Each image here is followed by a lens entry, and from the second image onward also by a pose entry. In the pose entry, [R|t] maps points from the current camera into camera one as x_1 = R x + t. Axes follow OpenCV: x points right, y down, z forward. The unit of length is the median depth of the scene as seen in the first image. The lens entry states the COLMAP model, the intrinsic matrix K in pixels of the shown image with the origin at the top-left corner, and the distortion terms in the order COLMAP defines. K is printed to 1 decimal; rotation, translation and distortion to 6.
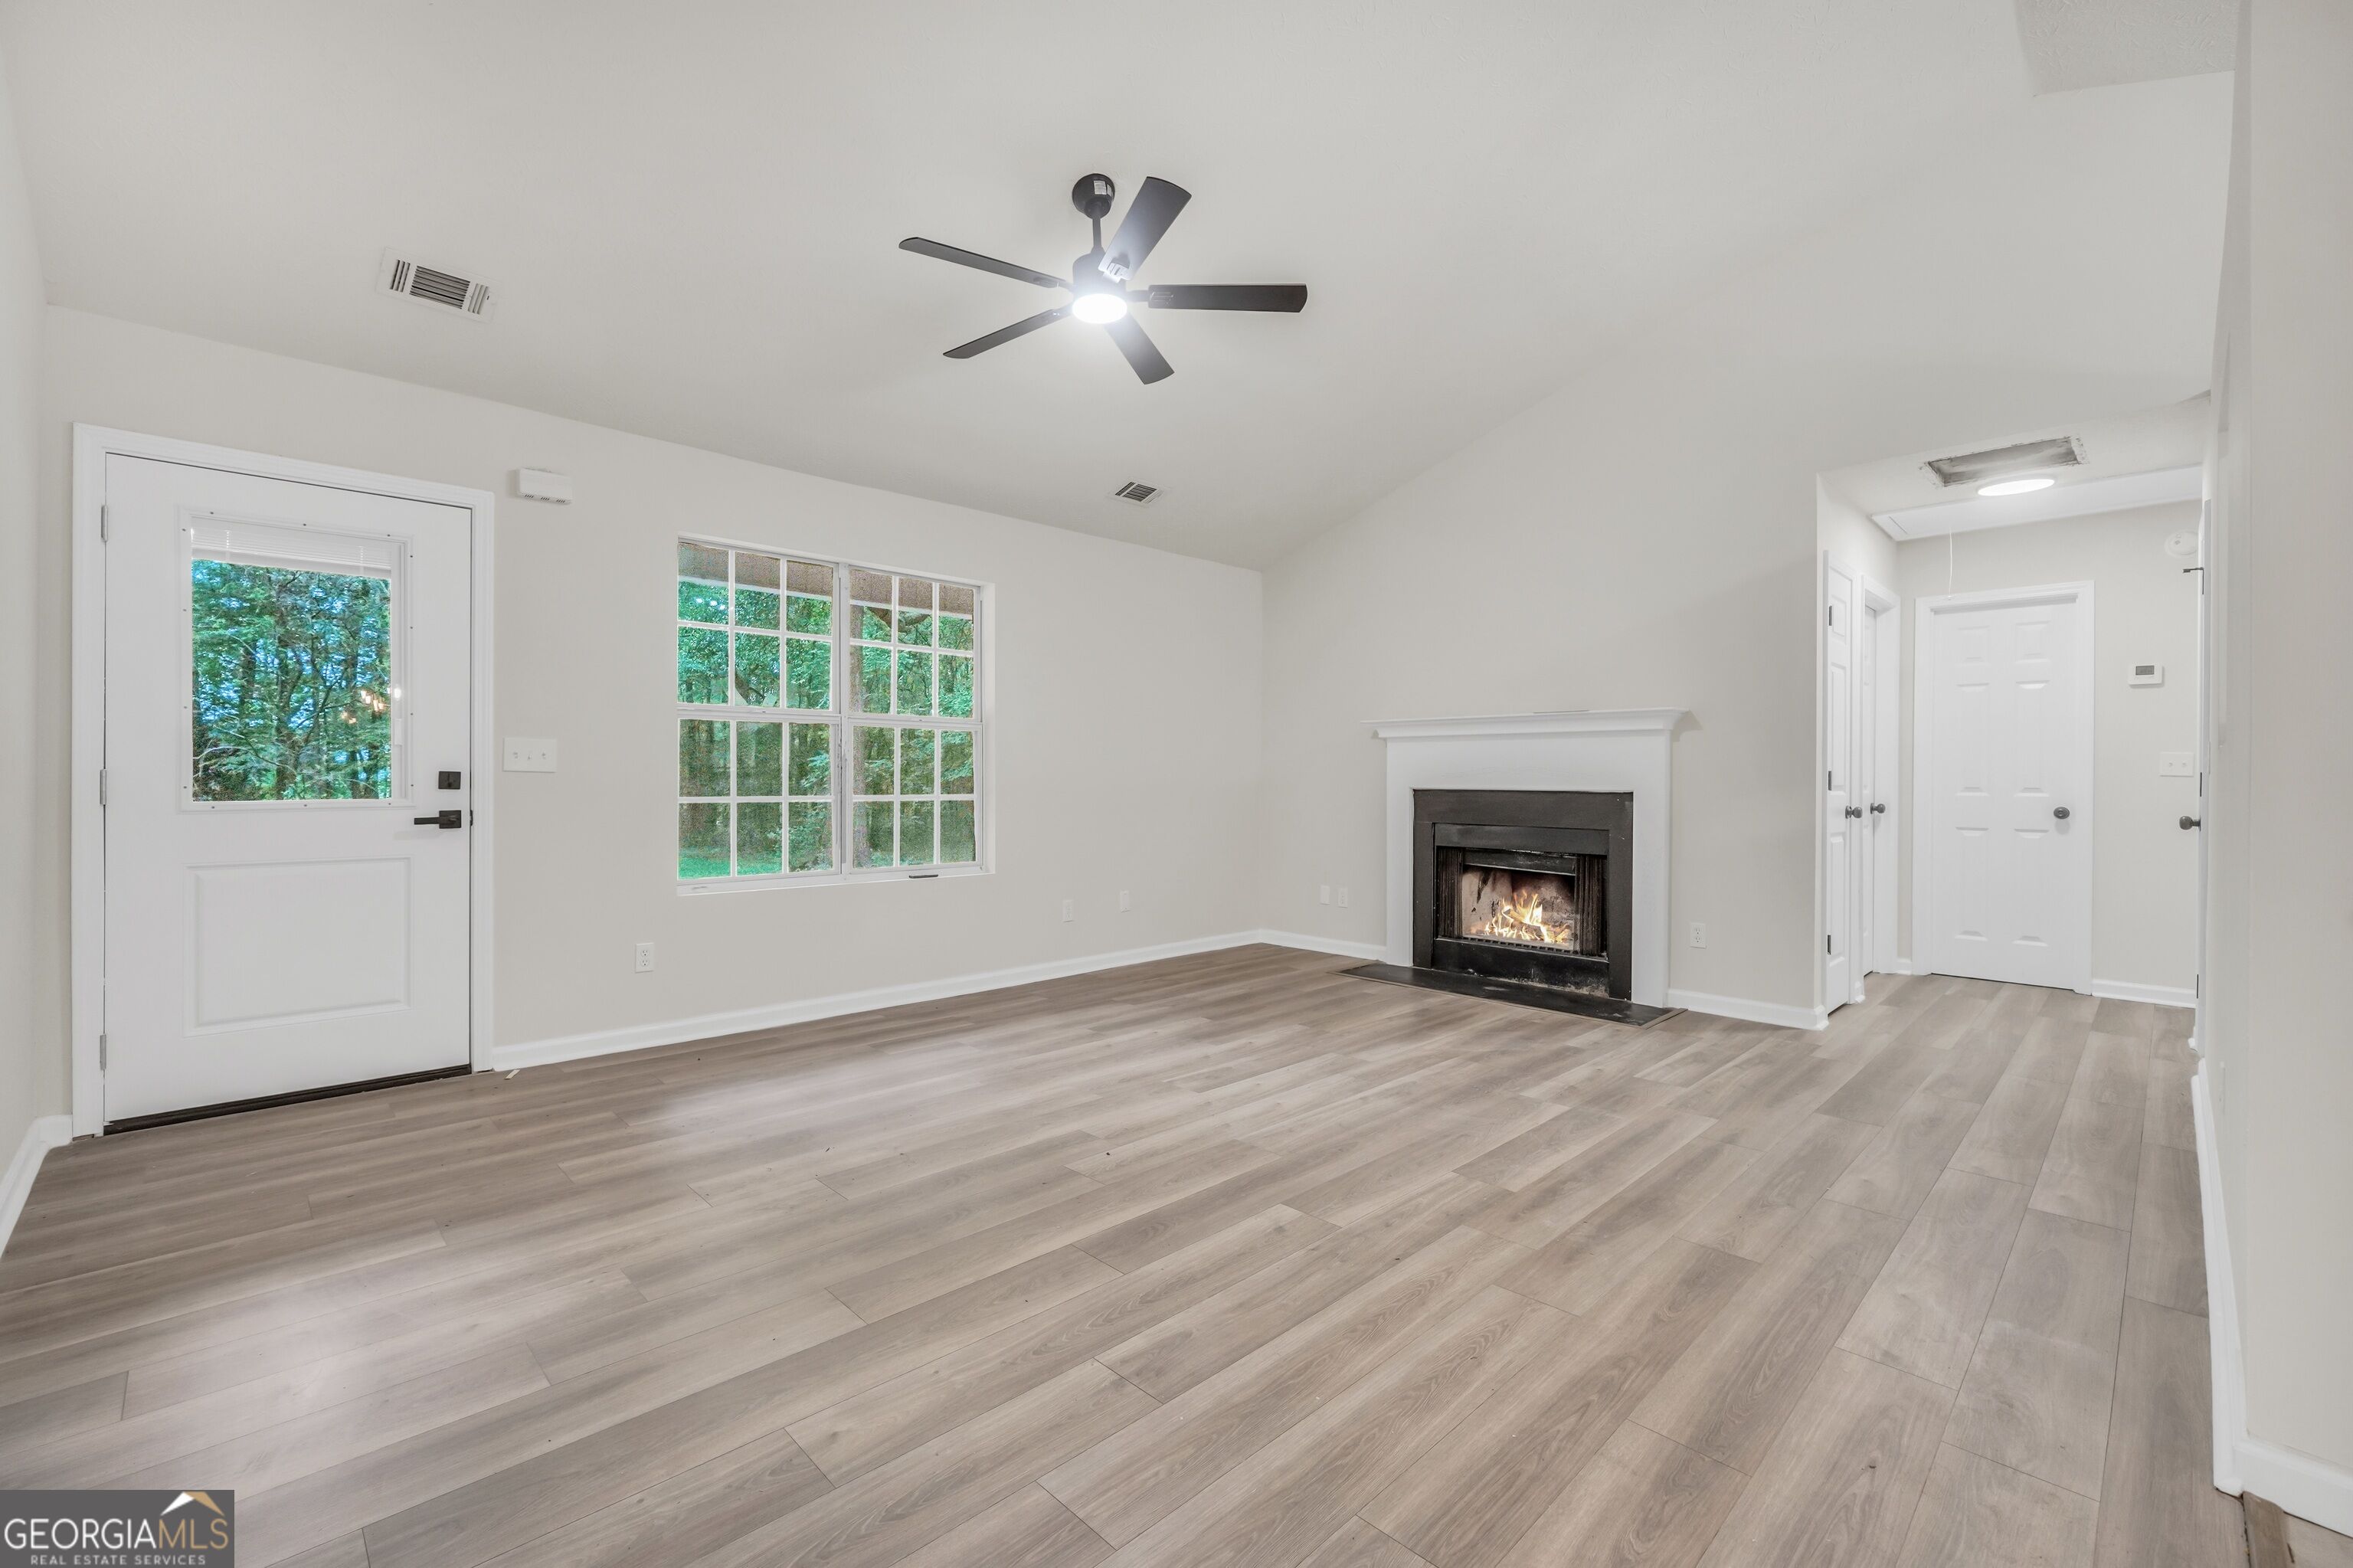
lens RADIAL K [[1018.8, 0, 1162.5], [0, 1018.8, 781.6], [0, 0, 1]] dist [-0.009070, 0.000512]
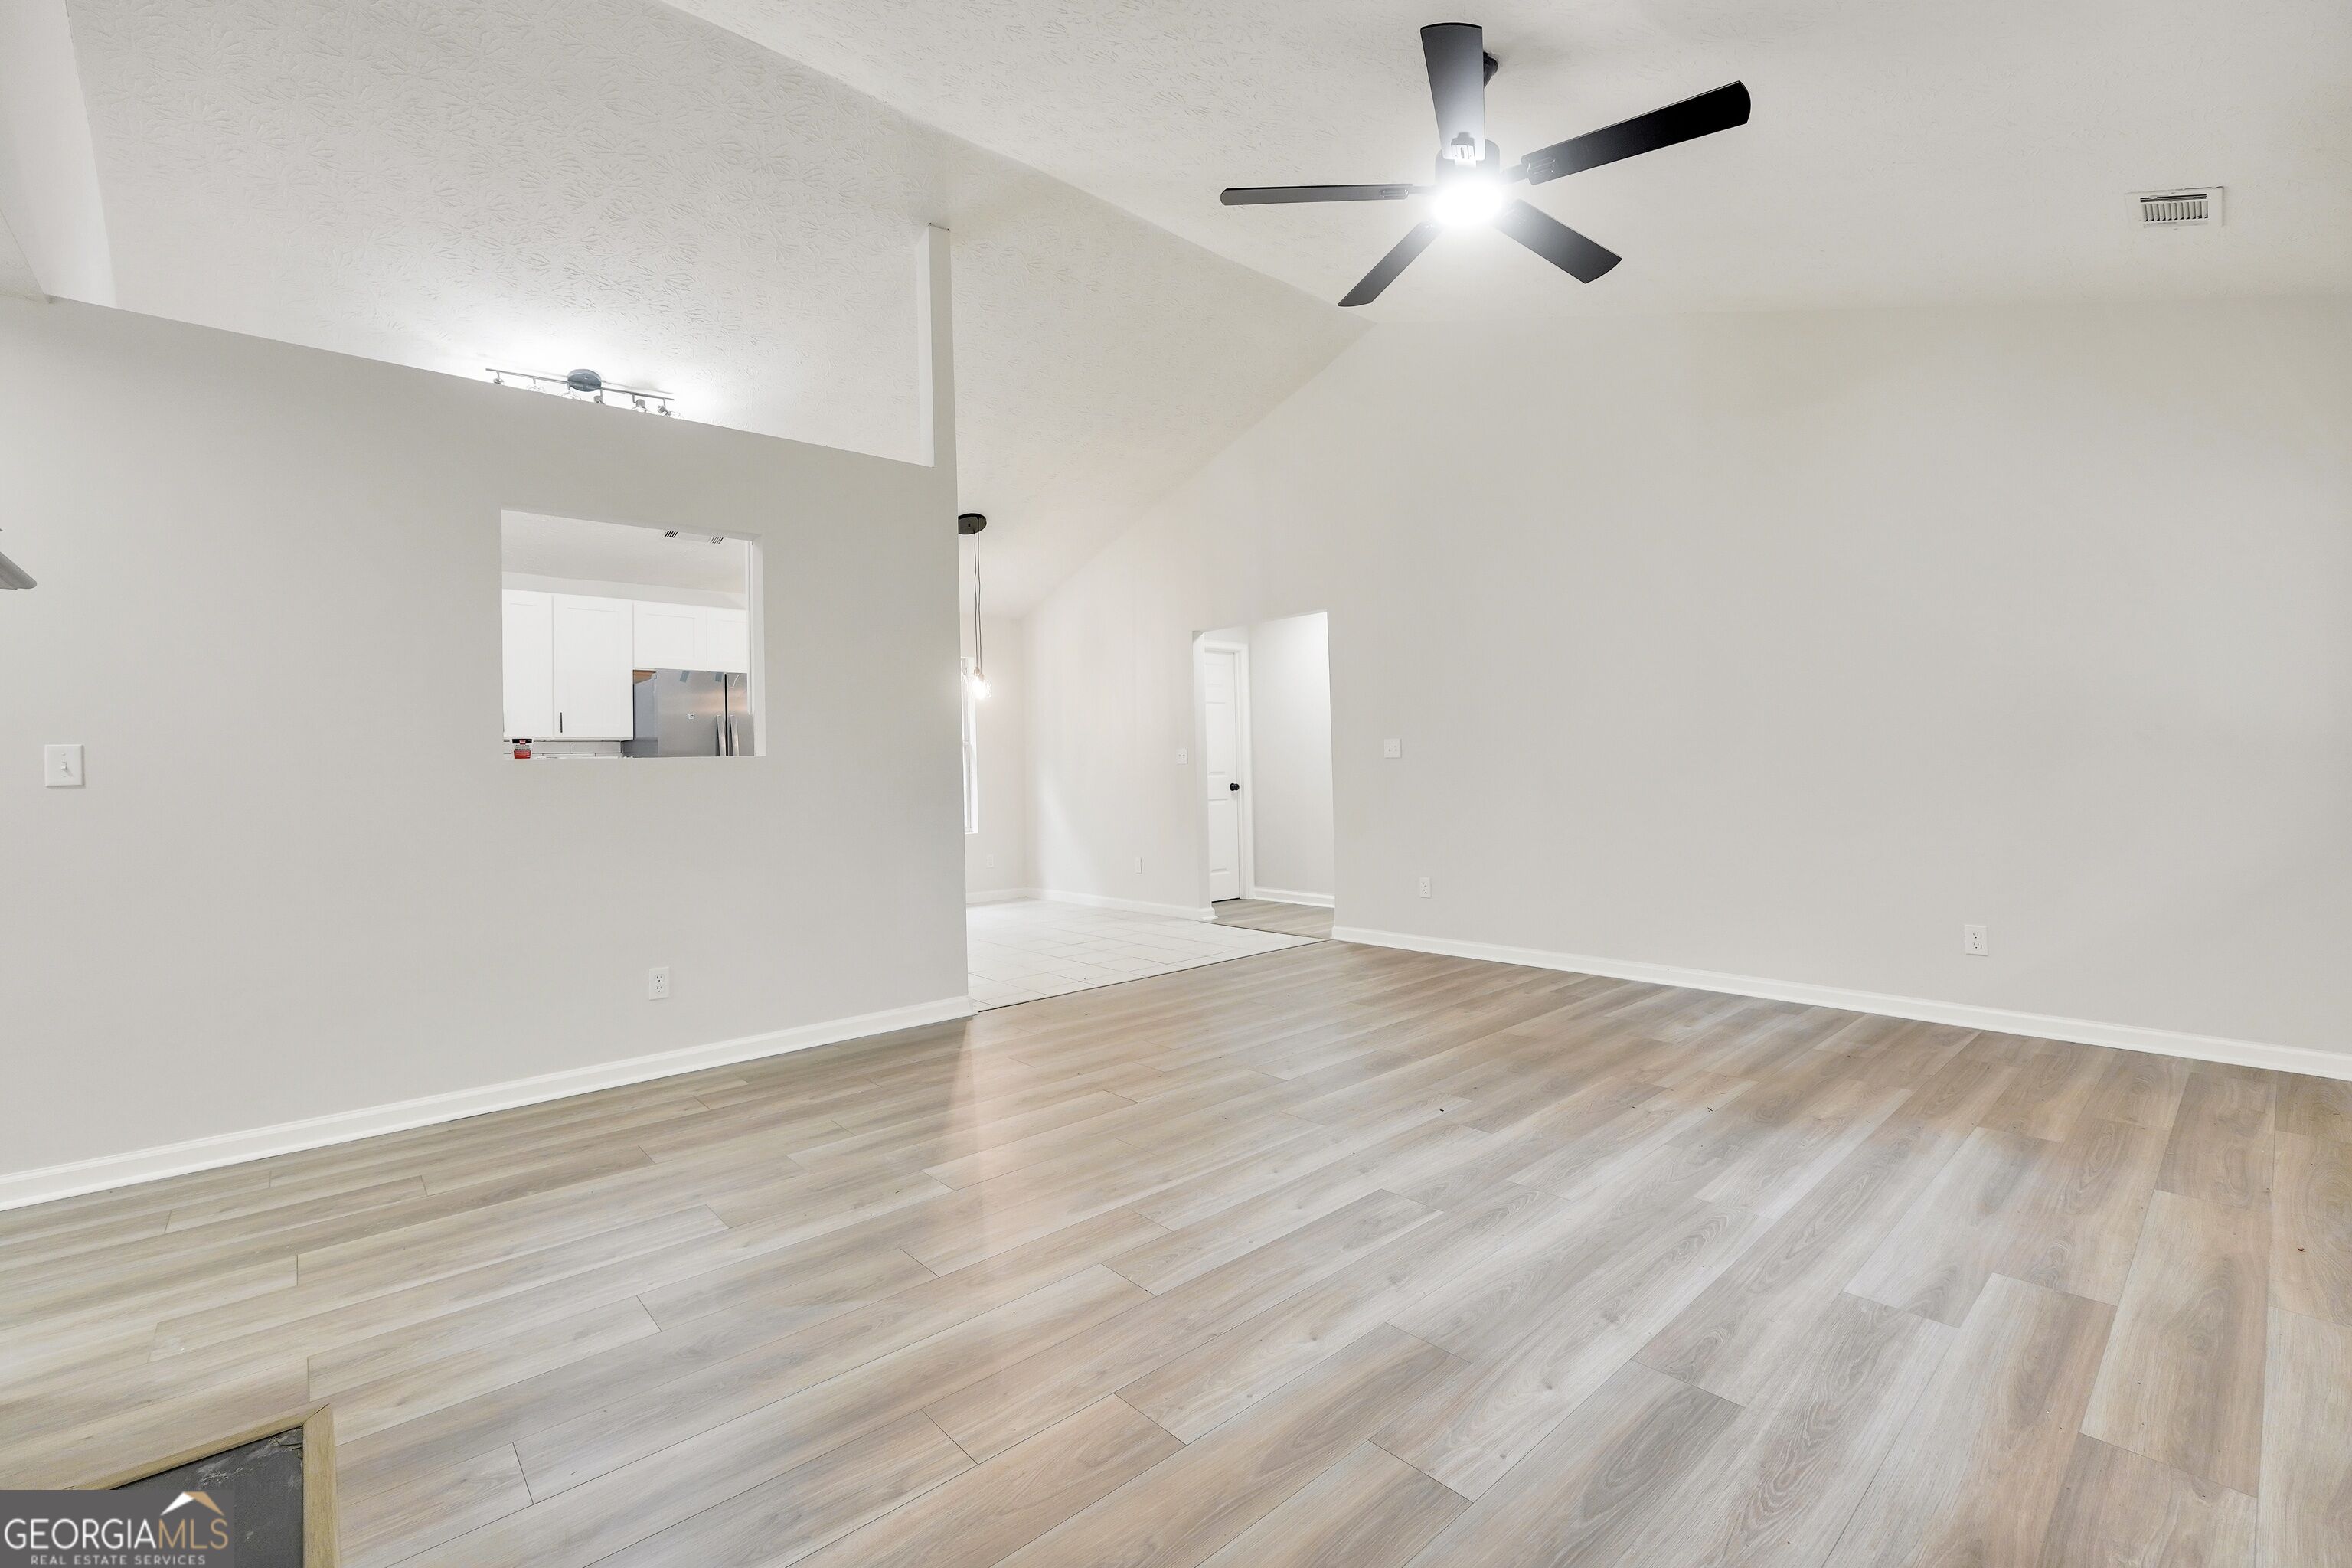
lens RADIAL K [[987.6, 0, 1159.5], [0, 987.6, 772.5], [0, 0, 1]] dist [-0.025626, 0.007668]
pose [[-0.998213, 0.019985, 0.056307, 0.139668], [0.020468, 0.999758, 0.008010, -0.006556], [-0.056133, 0.009148, -0.998381, 1.597739]]
